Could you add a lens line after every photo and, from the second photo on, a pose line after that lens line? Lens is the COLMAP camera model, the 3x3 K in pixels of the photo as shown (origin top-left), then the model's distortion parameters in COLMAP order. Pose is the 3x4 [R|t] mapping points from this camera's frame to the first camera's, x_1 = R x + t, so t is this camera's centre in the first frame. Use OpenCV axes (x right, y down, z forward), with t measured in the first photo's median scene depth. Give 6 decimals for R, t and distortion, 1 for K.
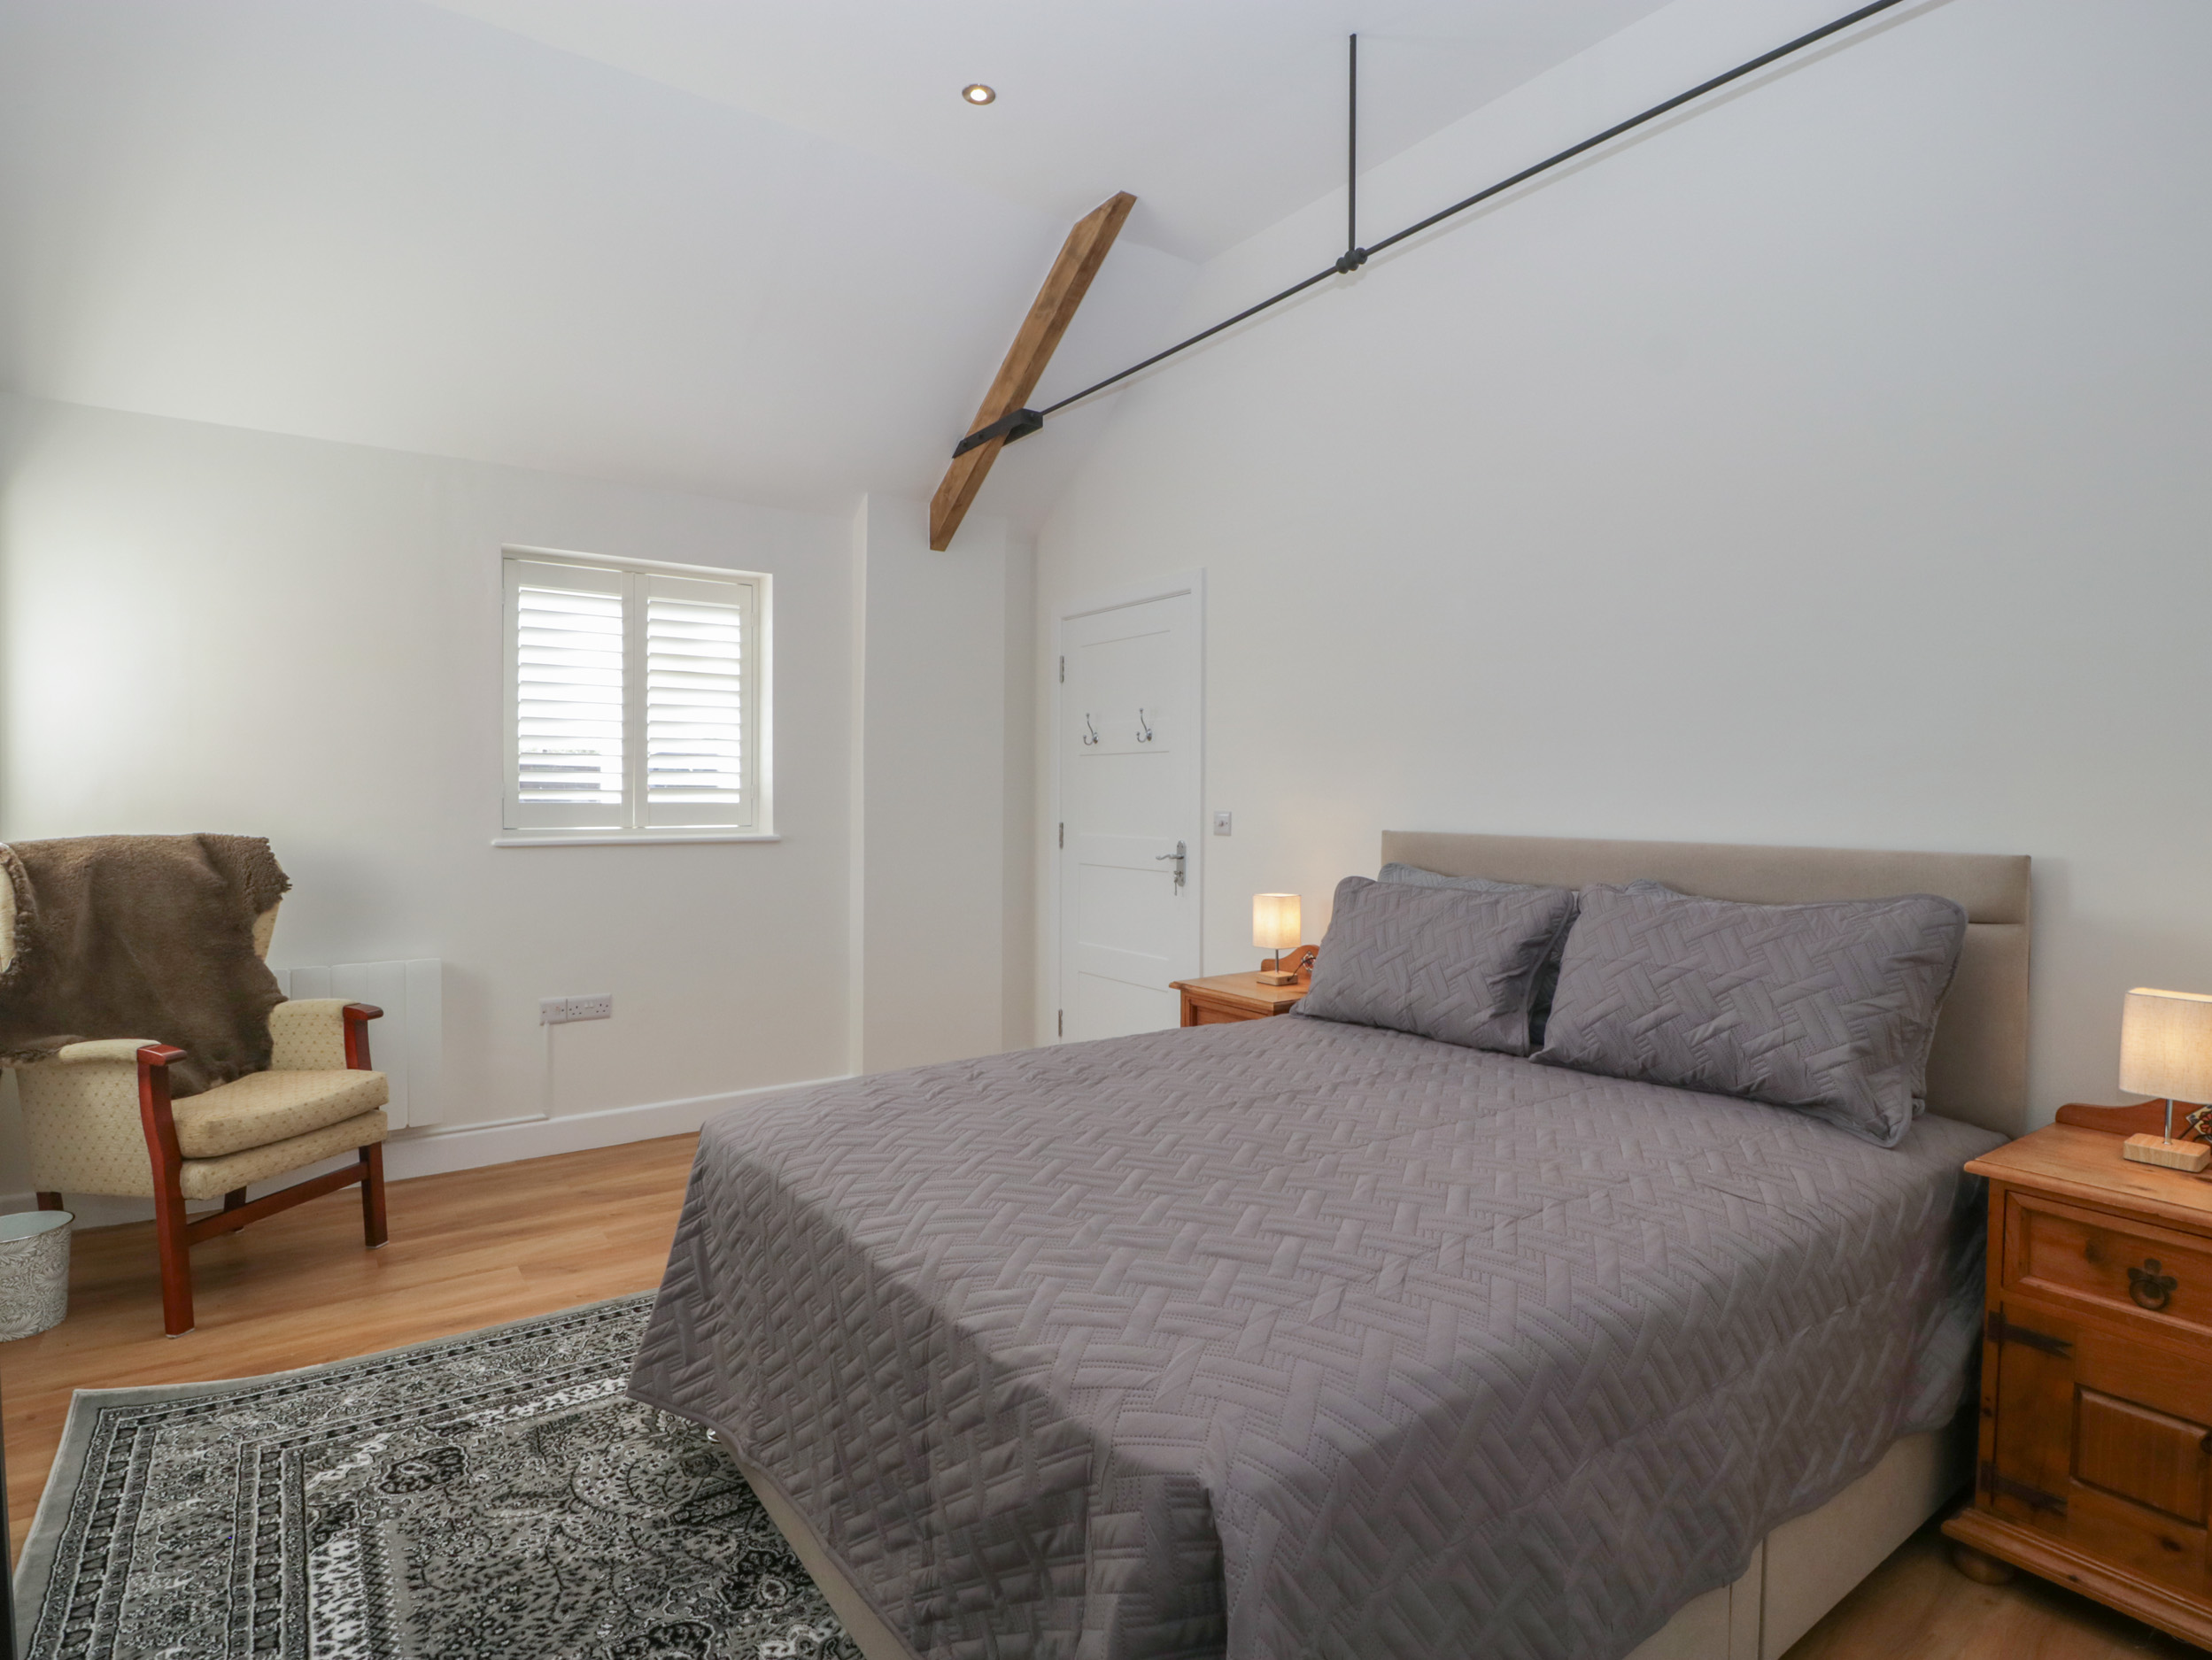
lens RADIAL K [[1169.8, 0, 1091.2], [0, 1169.8, 806.6], [0, 0, 1]] dist [0.001332, -0.014369]
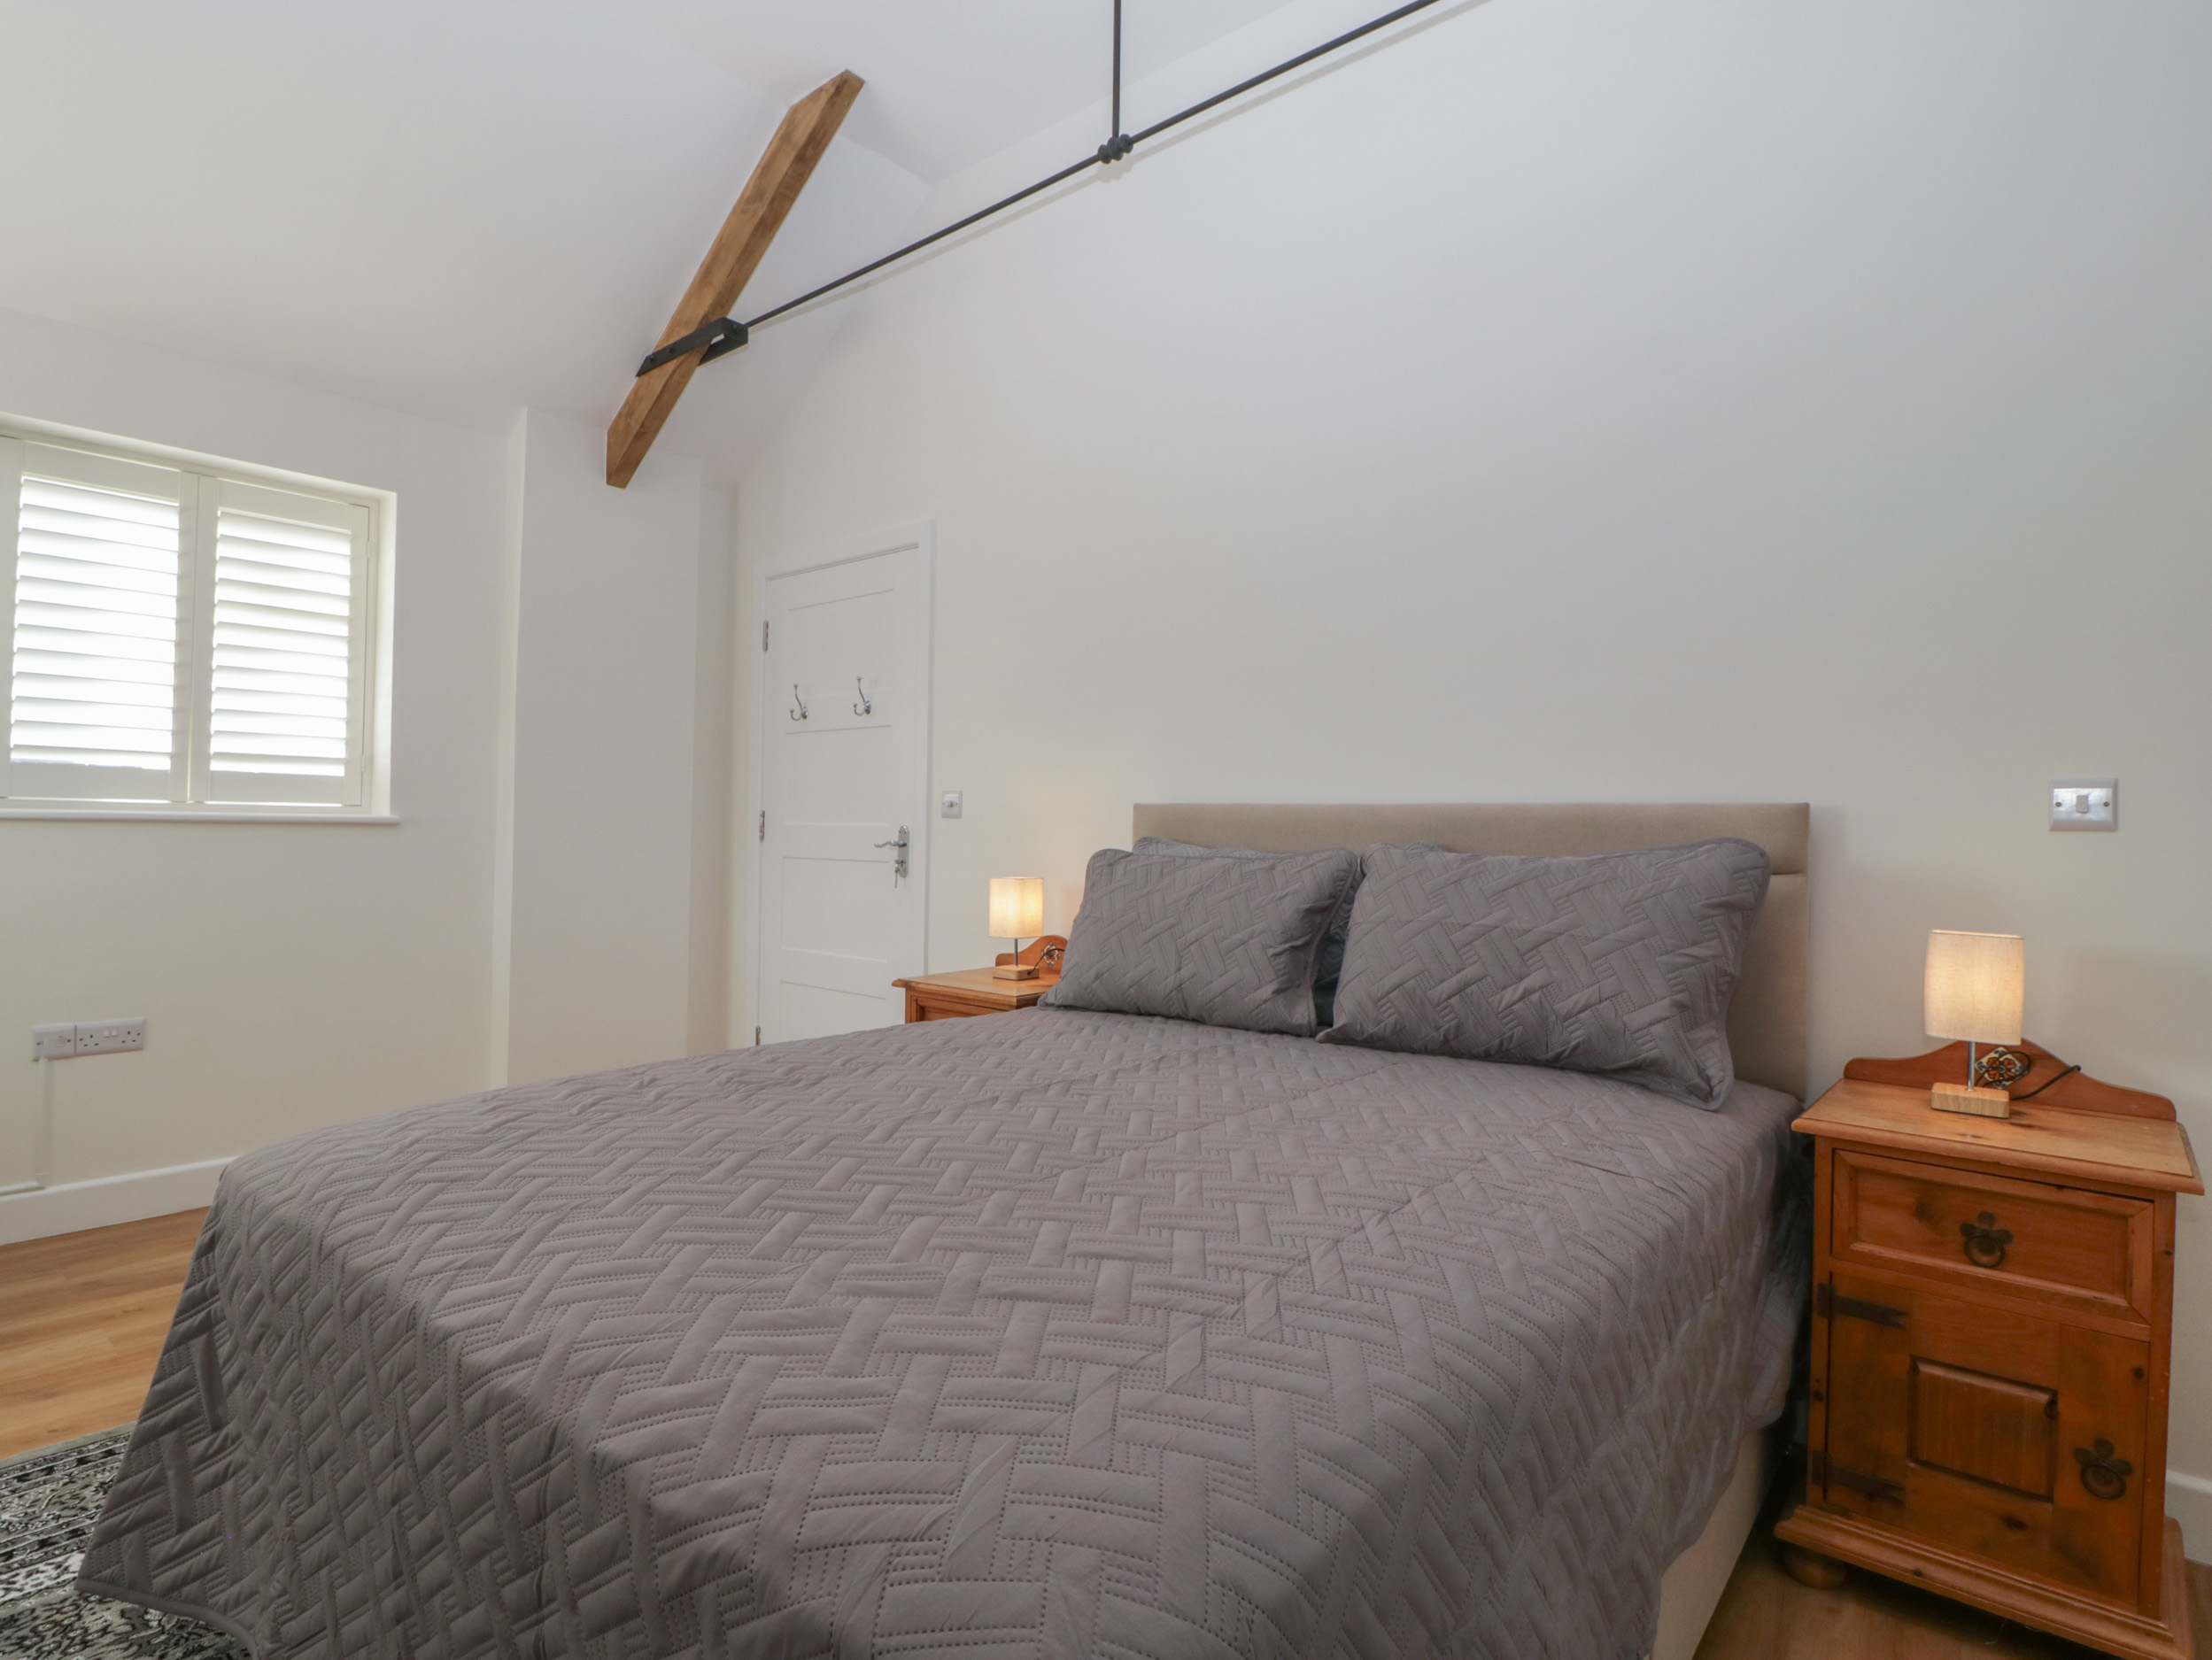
lens RADIAL K [[1169.8, 0, 1091.2], [0, 1169.8, 806.6], [0, 0, 1]] dist [0.001332, -0.014369]
pose [[0.968236, 0.013052, 0.249698, -0.015189], [-0.005883, 0.999549, -0.029432, 0.089452], [-0.249970, 0.027029, 0.967876, 0.243733]]
